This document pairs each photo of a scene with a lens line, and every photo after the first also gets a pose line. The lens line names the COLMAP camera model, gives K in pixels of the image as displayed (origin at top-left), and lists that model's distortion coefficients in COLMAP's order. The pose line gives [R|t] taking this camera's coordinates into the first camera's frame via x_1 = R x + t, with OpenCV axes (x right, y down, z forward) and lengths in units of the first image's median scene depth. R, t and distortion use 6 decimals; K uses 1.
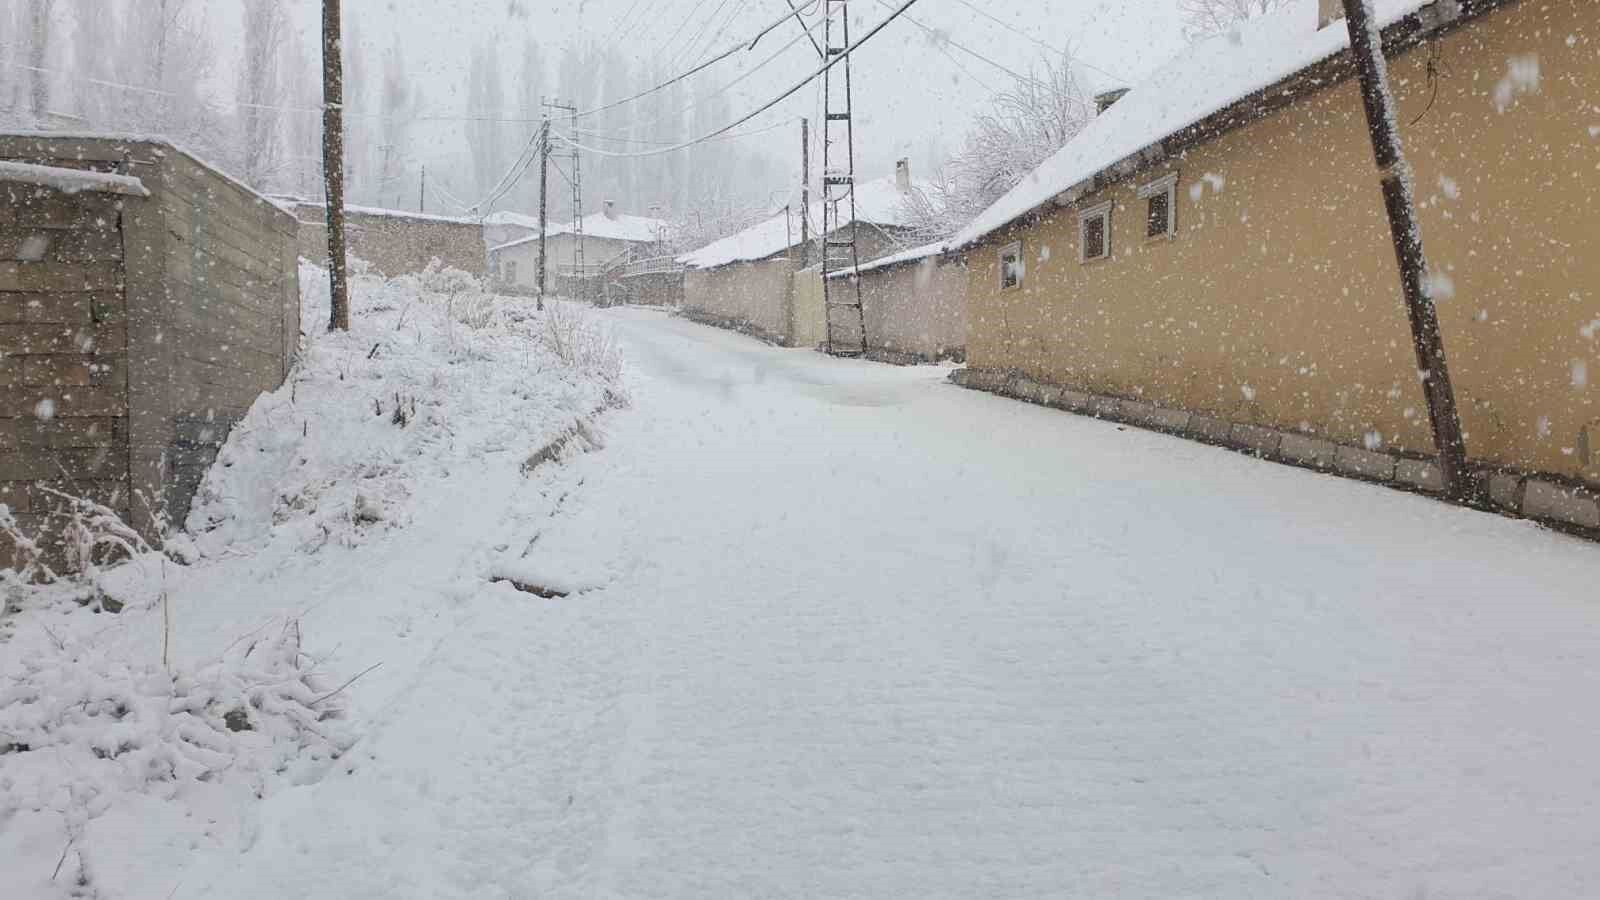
lens RADIAL K [[1258.7, 0, 800.0], [0, 1258.7, 450.0], [0, 0, 1]] dist [0.029725, 0.000997]
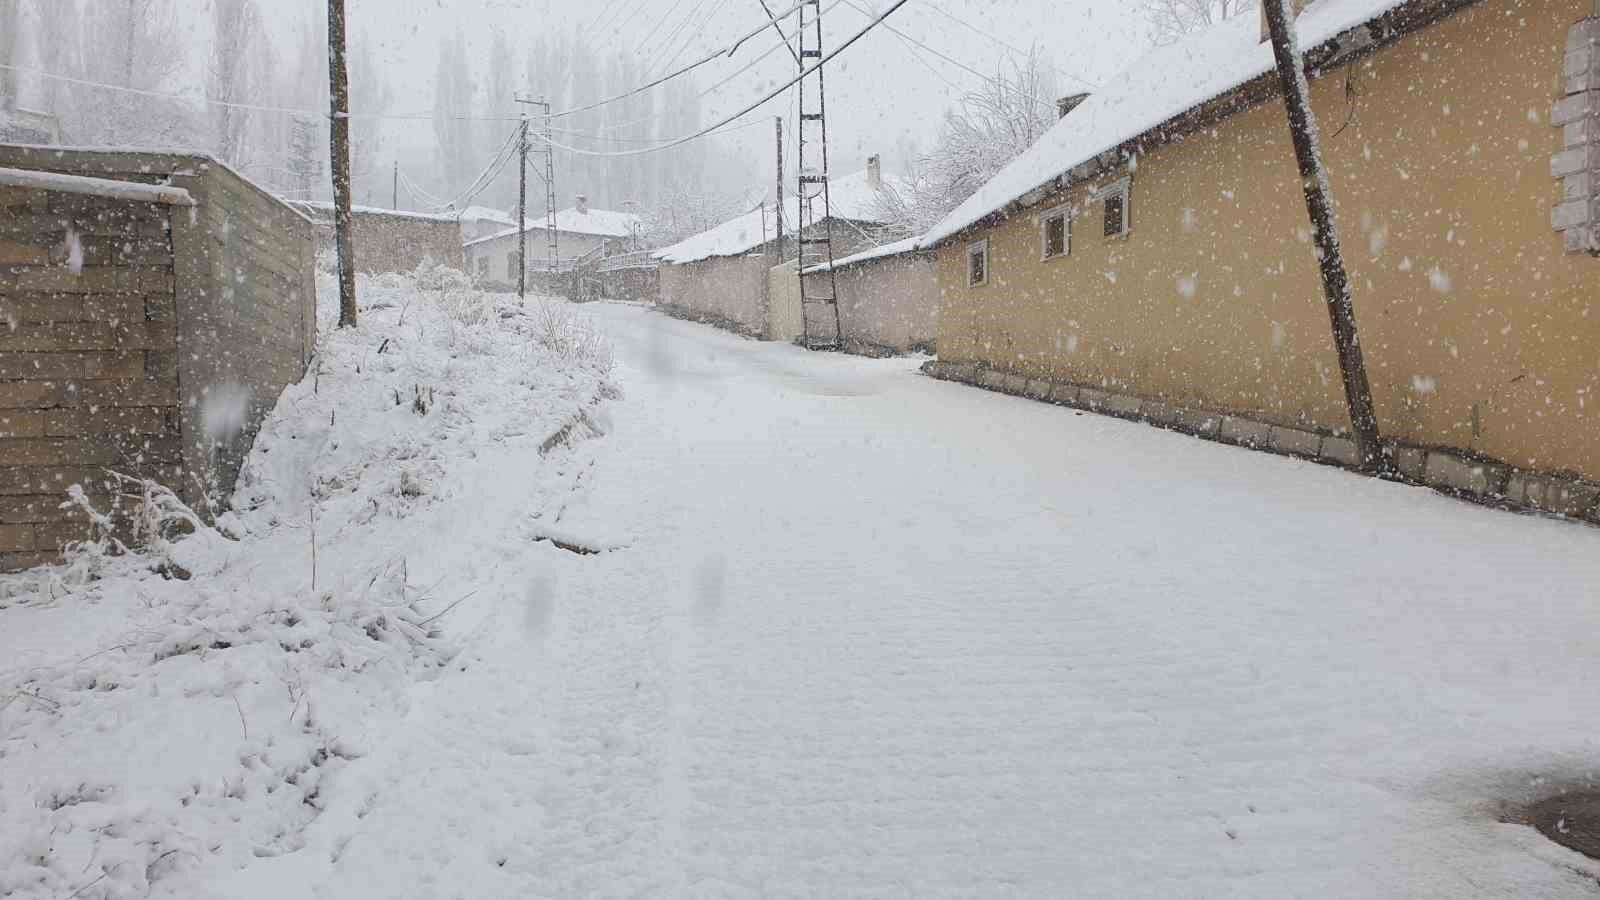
lens RADIAL K [[1299.8, 0, 800.0], [0, 1299.8, 450.0], [0, 0, 1]] dist [0.045766, -0.002566]
pose [[0.999661, -0.007824, 0.024834, -0.013009], [0.007771, 0.999967, 0.002231, 0.008999], [-0.024850, -0.002038, 0.999689, -0.104524]]
